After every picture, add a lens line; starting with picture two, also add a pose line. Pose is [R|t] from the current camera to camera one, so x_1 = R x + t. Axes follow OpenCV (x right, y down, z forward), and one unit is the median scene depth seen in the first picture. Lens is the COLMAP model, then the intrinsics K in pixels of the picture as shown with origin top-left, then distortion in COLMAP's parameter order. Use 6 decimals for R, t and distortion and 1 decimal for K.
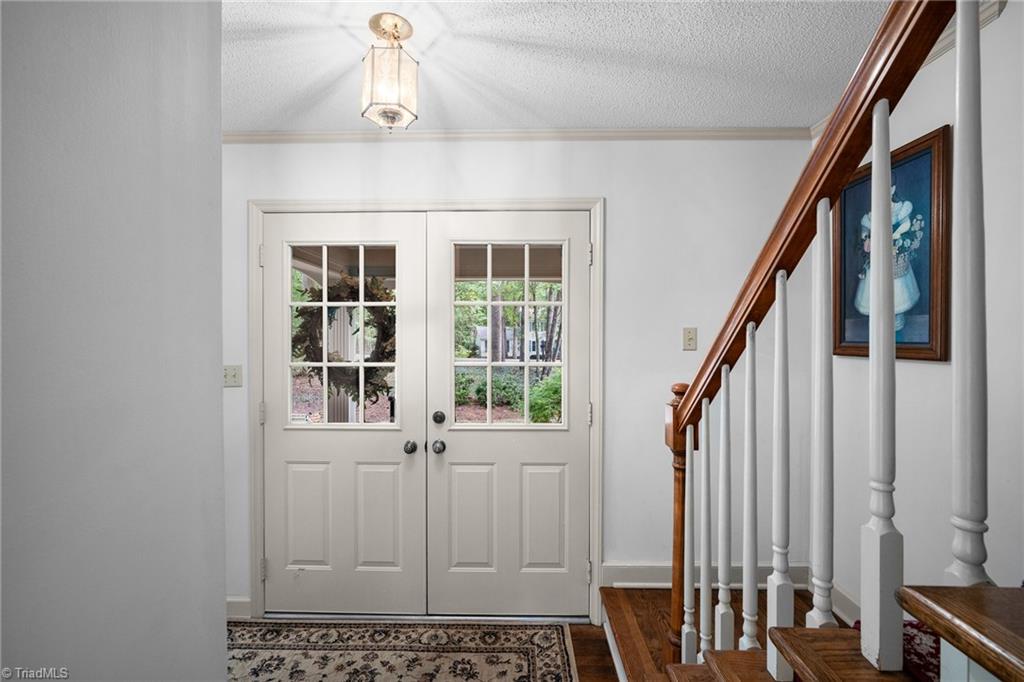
lens RADIAL K [[450.3, 0, 509.8], [0, 450.3, 337.5], [0, 0, 1]] dist [-0.011318, 0.003141]
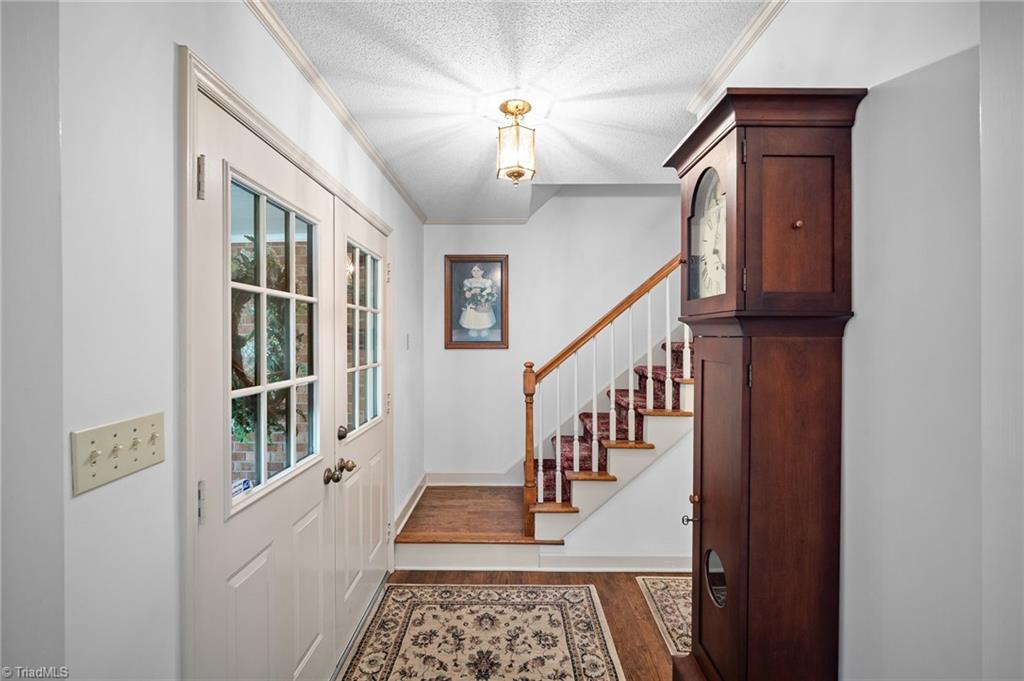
lens RADIAL K [[450.3, 0, 512.5], [0, 450.3, 335.8], [0, 0, 1]] dist [-0.011318, 0.003141]
pose [[-0.012215, 0.002313, 0.999923, -1.168757], [0.005562, 0.999982, -0.002245, -0.009614], [-0.999910, 0.005534, -0.012227, 0.754769]]
